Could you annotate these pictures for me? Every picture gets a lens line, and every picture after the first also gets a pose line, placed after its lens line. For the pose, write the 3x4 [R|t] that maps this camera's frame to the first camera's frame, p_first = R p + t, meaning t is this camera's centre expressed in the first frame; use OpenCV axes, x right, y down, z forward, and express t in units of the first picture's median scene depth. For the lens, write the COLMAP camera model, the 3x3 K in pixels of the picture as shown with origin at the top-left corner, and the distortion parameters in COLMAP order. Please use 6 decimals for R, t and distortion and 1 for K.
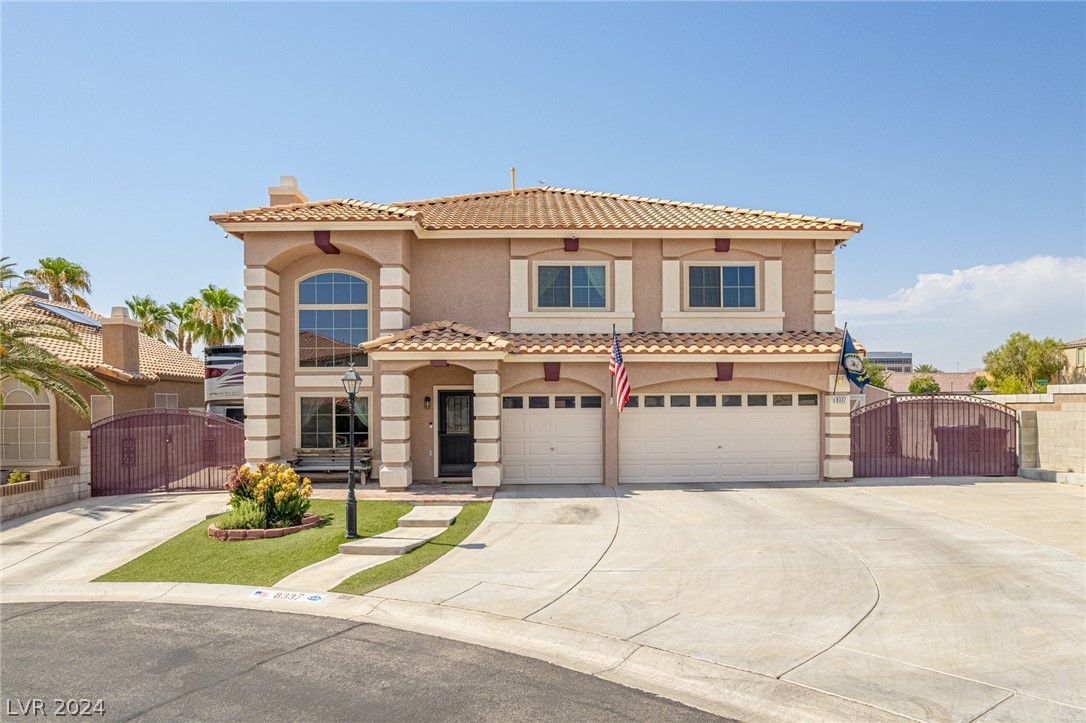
lens RADIAL K [[716.8, 0, 545.7], [0, 716.8, 405.3], [0, 0, 1]] dist [-0.075375, 0.070577]
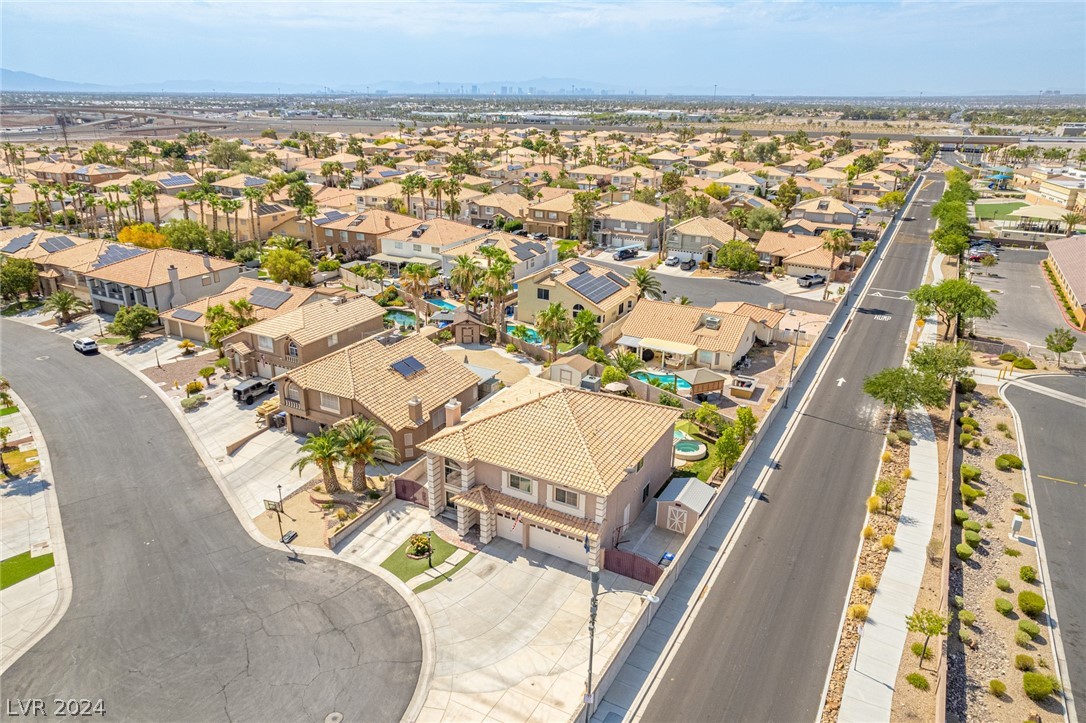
lens RADIAL K [[726.0, 0, 544.7], [0, 726.0, 361.6], [0, 0, 1]] dist [-0.053776, 0.052309]
pose [[0.864576, 0.199071, -0.461388, 1.430496], [-0.022186, 0.932408, 0.360726, -1.748245], [0.502012, -0.301638, 0.810554, -1.235506]]
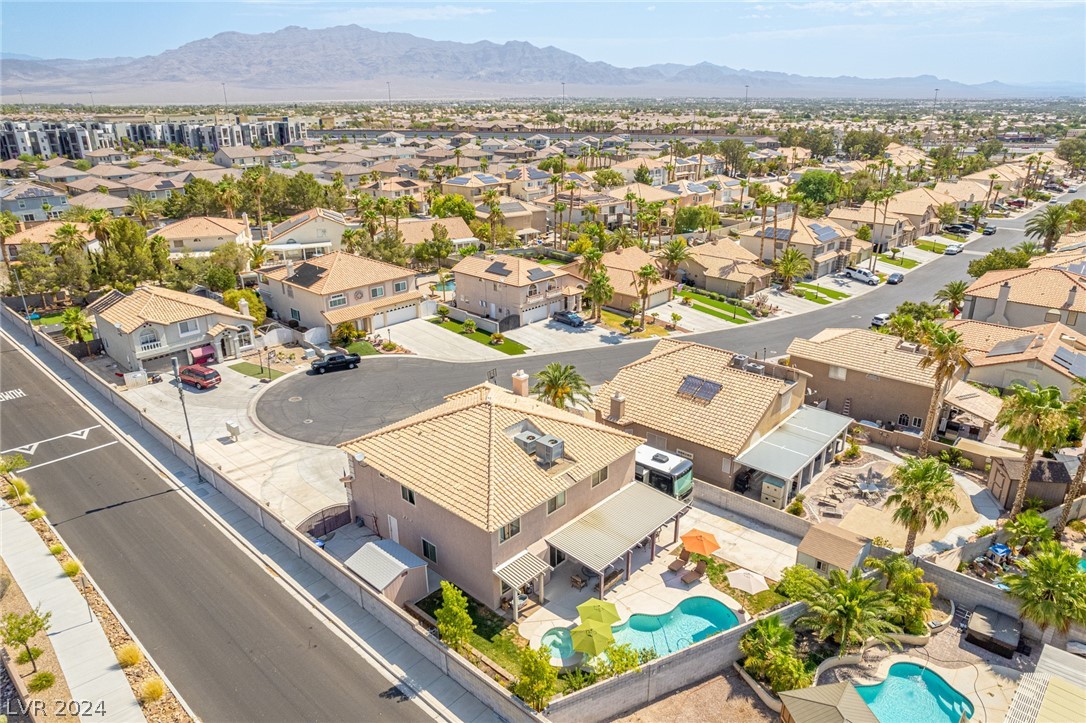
lens RADIAL K [[727.9, 0, 543.0], [0, 727.9, 361.5], [0, 0, 1]] dist [-0.075765, 0.073405]
pose [[-0.698267, 0.263556, -0.665553, 1.748906], [0.011575, 0.933790, 0.357634, -1.639219], [0.715743, 0.242020, -0.655086, 3.476721]]
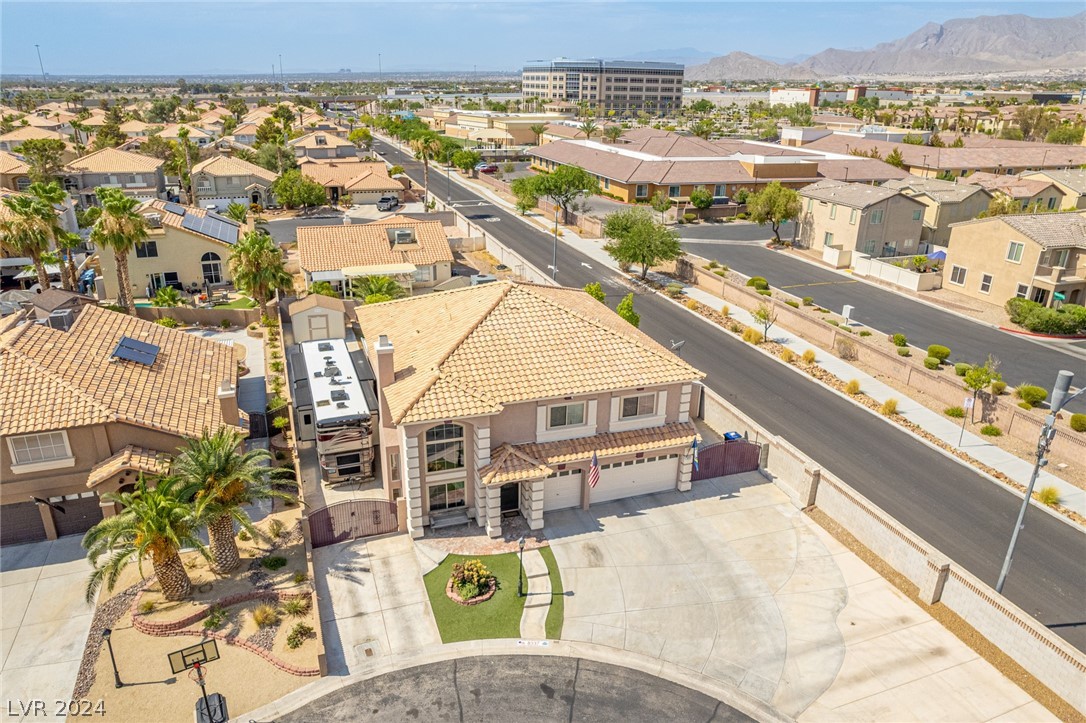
lens RADIAL K [[737.1, 0, 545.2], [0, 737.1, 359.5], [0, 0, 1]] dist [-0.074143, 0.068036]
pose [[0.951265, -0.085983, 0.296146, -0.605812], [-0.027224, 0.933177, 0.358386, -1.037787], [-0.307172, -0.348982, 0.885357, -0.692765]]
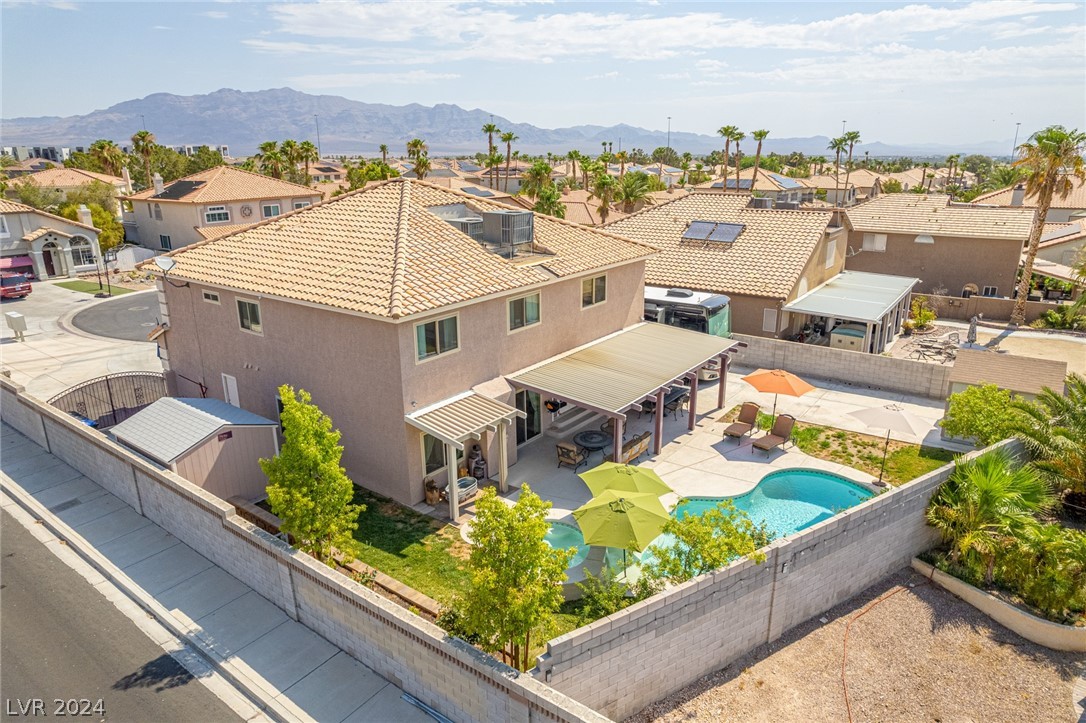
lens RADIAL K [[694.3, 0, 543.0], [0, 694.3, 361.5], [0, 0, 1]] dist [-0.080988, 0.079036]
pose [[-0.623736, 0.232915, -0.746127, 1.109710], [0.010850, 0.957059, 0.289690, -0.503382], [0.781560, 0.172594, -0.599479, 2.766785]]
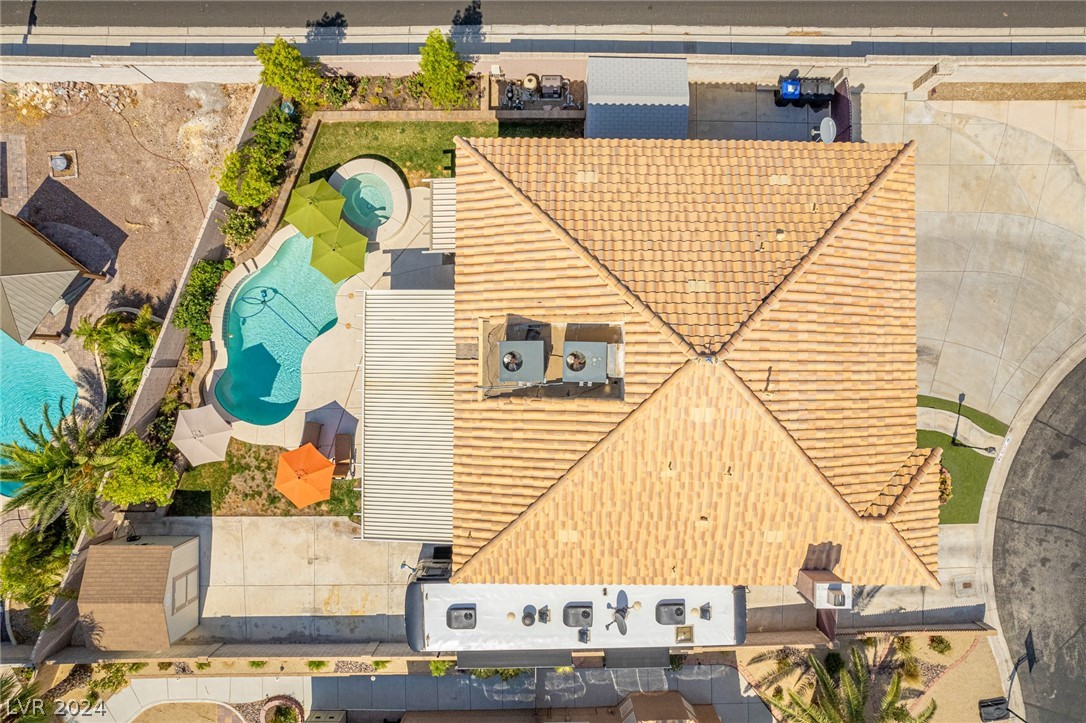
lens RADIAL K [[697.4, 0, 544.6], [0, 697.4, 358.5], [0, 0, 1]] dist [-0.075390, 0.071666]
pose [[0.031135, -0.999354, 0.017962, -0.034305], [0.001454, 0.018016, 0.999837, -1.624878], [-0.999514, -0.031104, 0.002014, 1.737640]]
